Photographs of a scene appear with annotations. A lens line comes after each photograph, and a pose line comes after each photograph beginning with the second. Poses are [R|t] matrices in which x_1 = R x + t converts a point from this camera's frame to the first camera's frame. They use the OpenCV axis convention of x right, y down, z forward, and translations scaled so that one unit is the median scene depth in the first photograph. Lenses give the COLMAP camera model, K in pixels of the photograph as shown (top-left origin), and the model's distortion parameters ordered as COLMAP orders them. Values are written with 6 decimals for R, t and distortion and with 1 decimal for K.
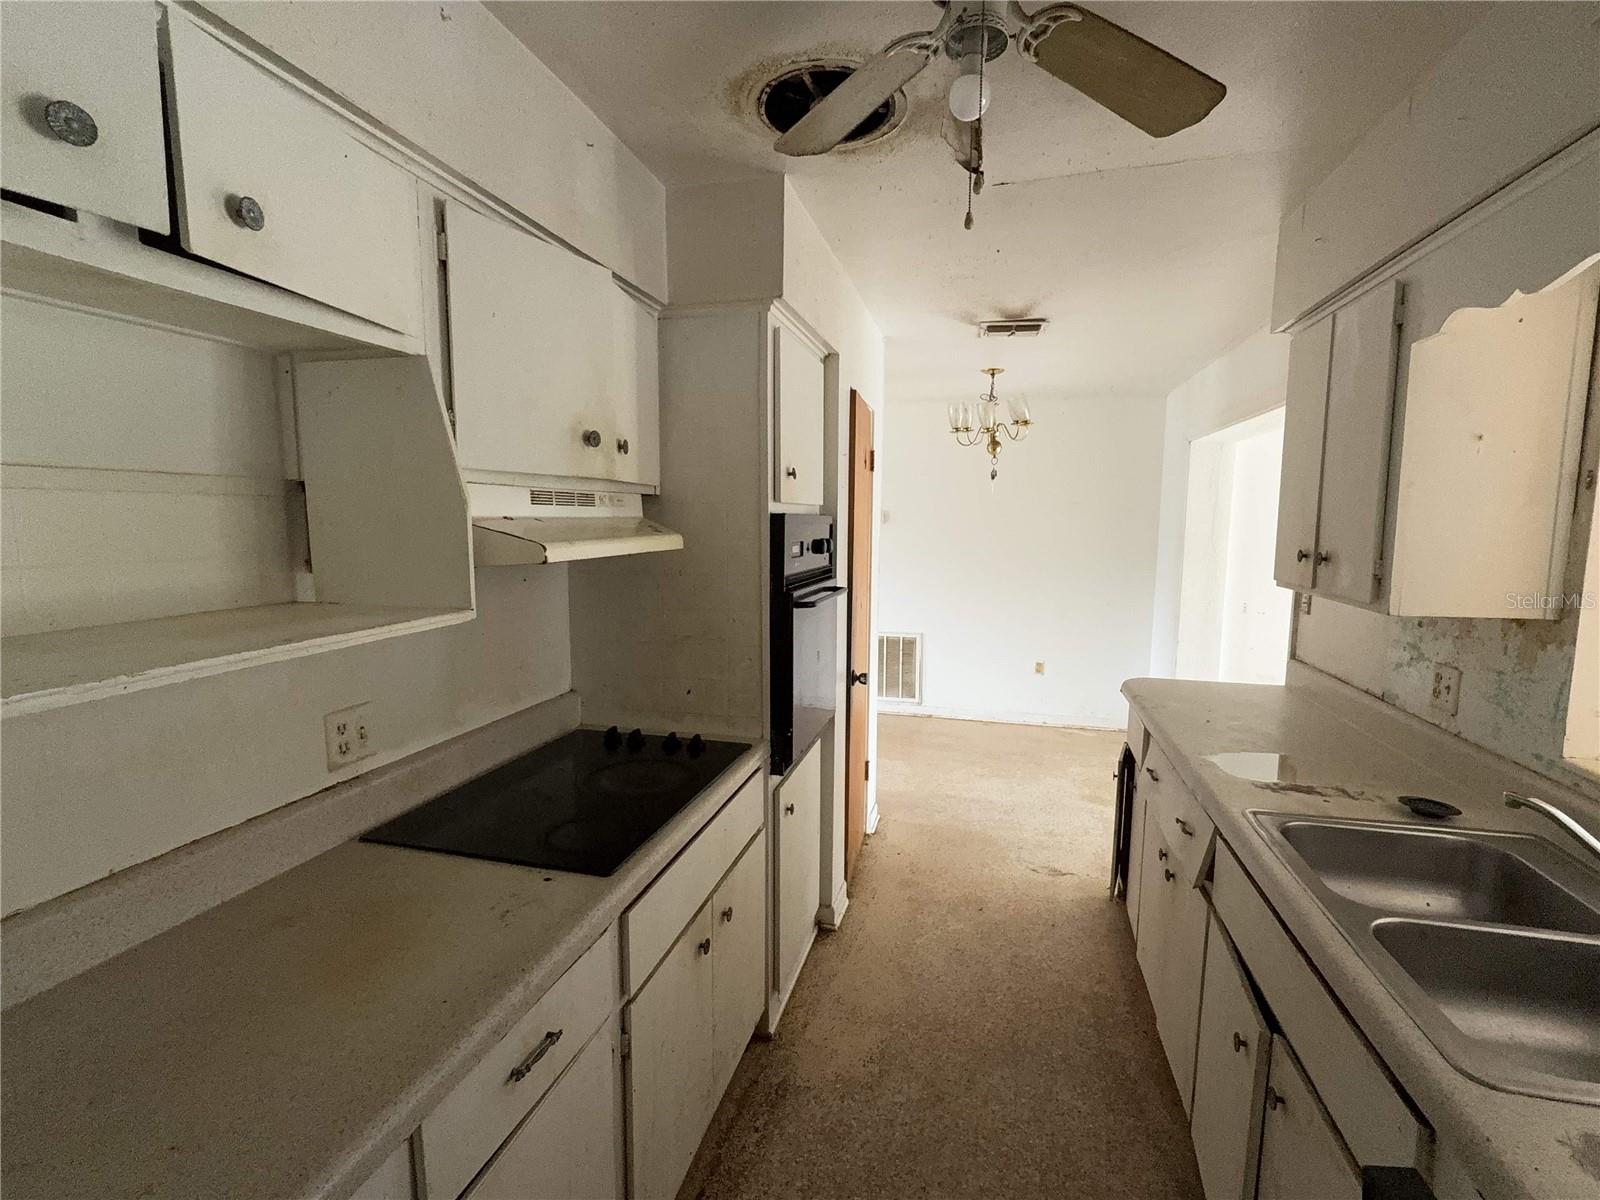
lens RADIAL K [[741.1, 0, 800.9], [0, 741.1, 601.7], [0, 0, 1]] dist [-0.002913, 0.000631]
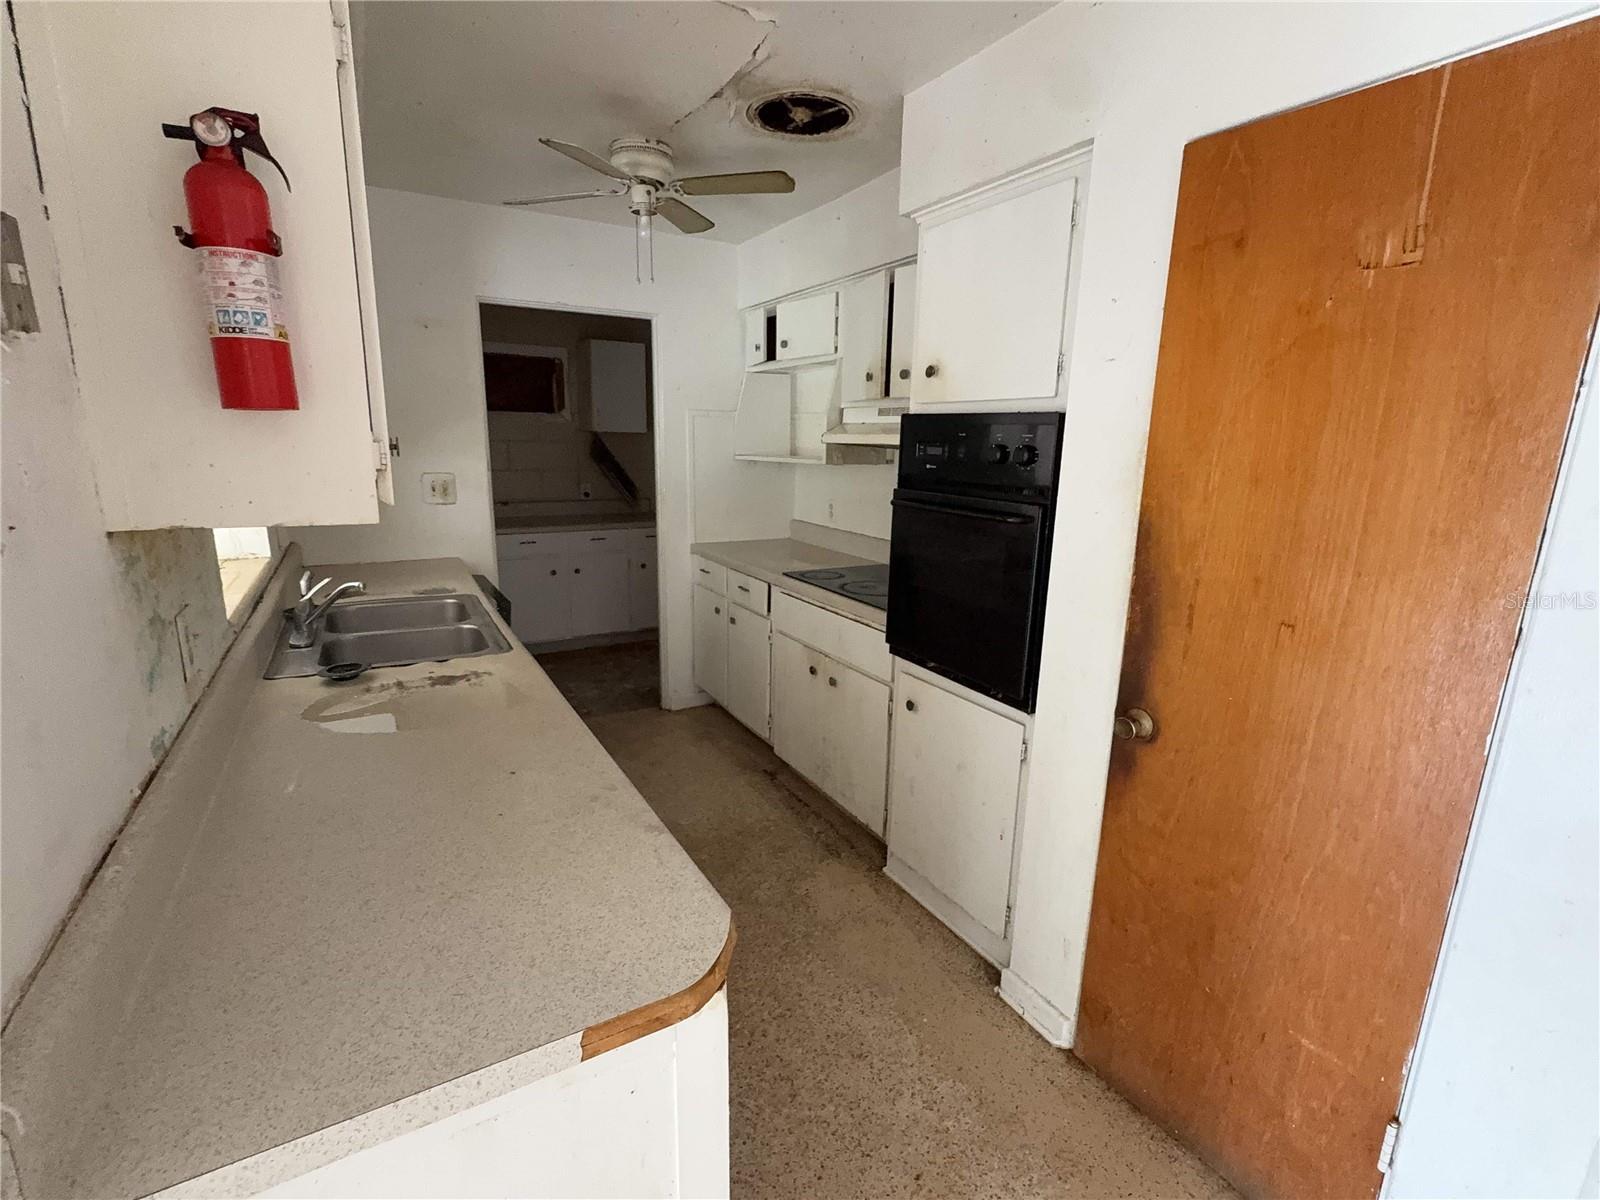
lens RADIAL K [[741.1, 0, 800.9], [0, 741.1, 601.7], [0, 0, 1]] dist [-0.002913, 0.000631]
pose [[-0.707244, 0.135534, -0.693856, 1.001585], [-0.105764, 0.950122, 0.293397, -0.185064], [0.699013, 0.280888, -0.657634, 1.930696]]
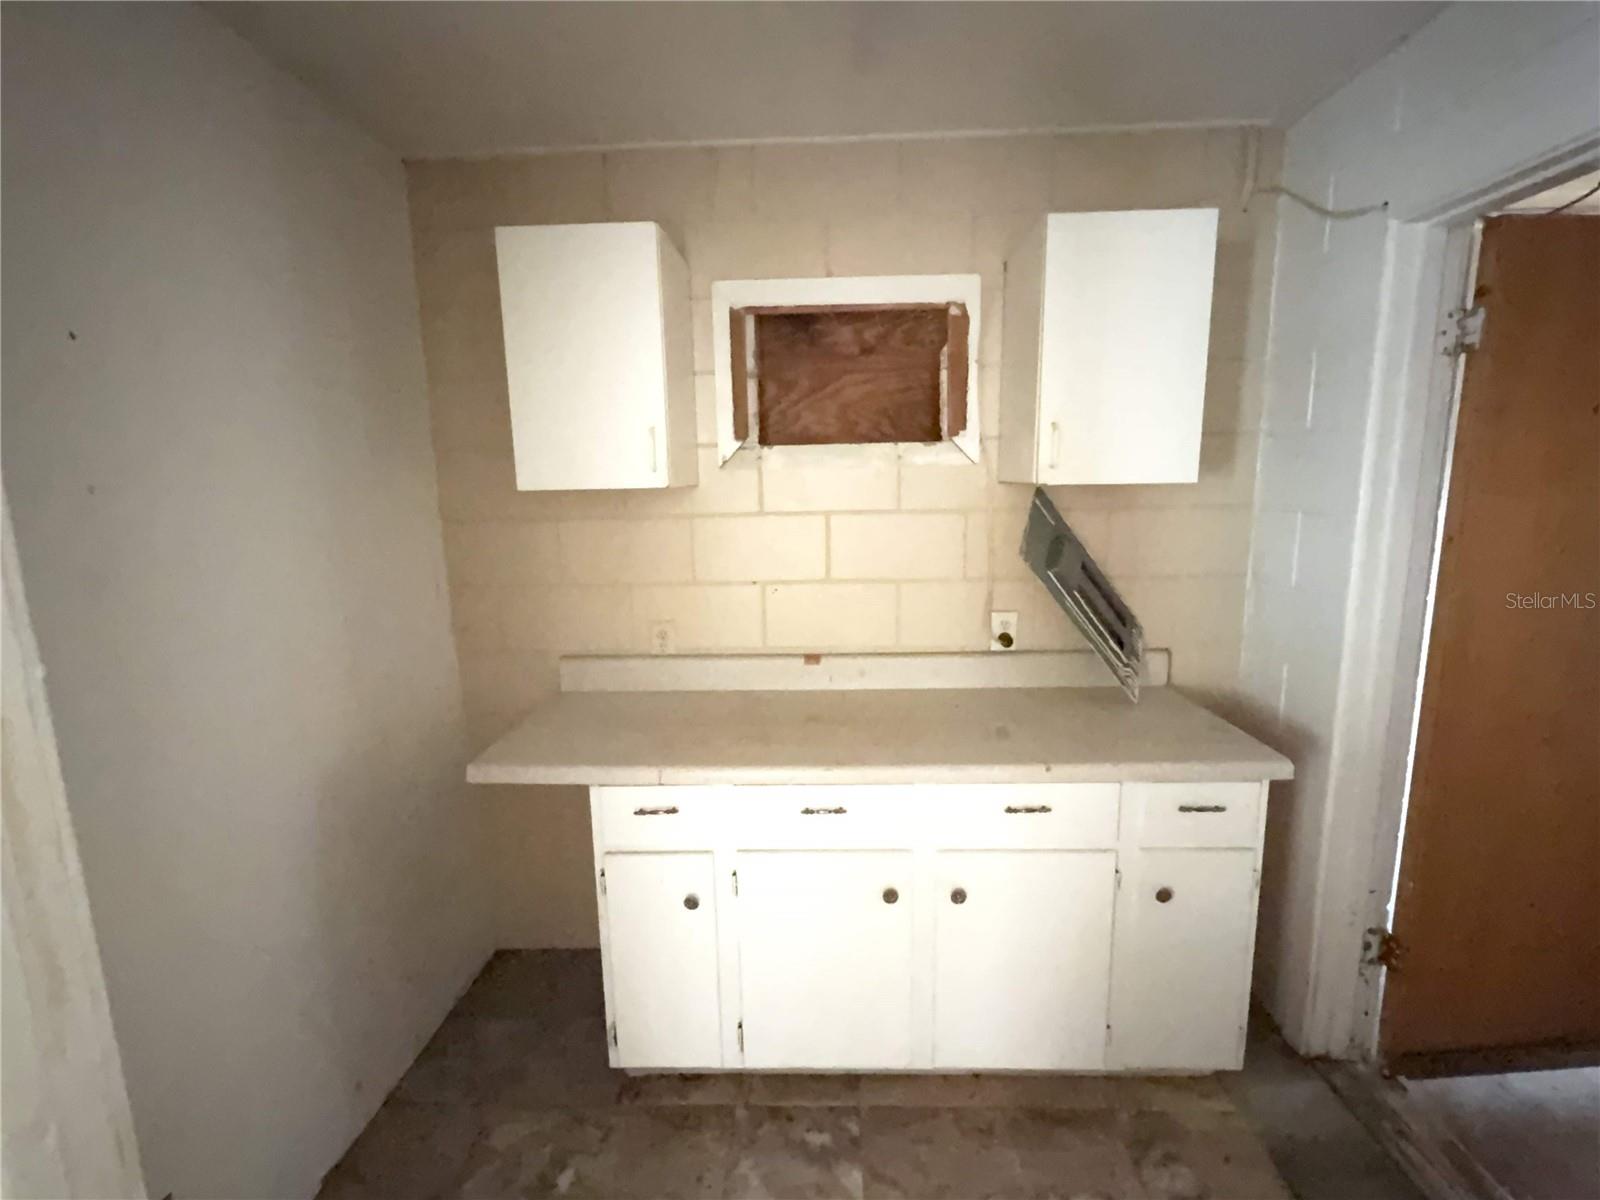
lens RADIAL K [[741.1, 0, 800.9], [0, 741.1, 601.7], [0, 0, 1]] dist [-0.002913, 0.000631]
pose [[-0.974833, 0.052202, -0.216740, 0.667811], [-0.009809, 0.961214, 0.275628, -0.123936], [0.222722, 0.270818, -0.936511, 1.342407]]
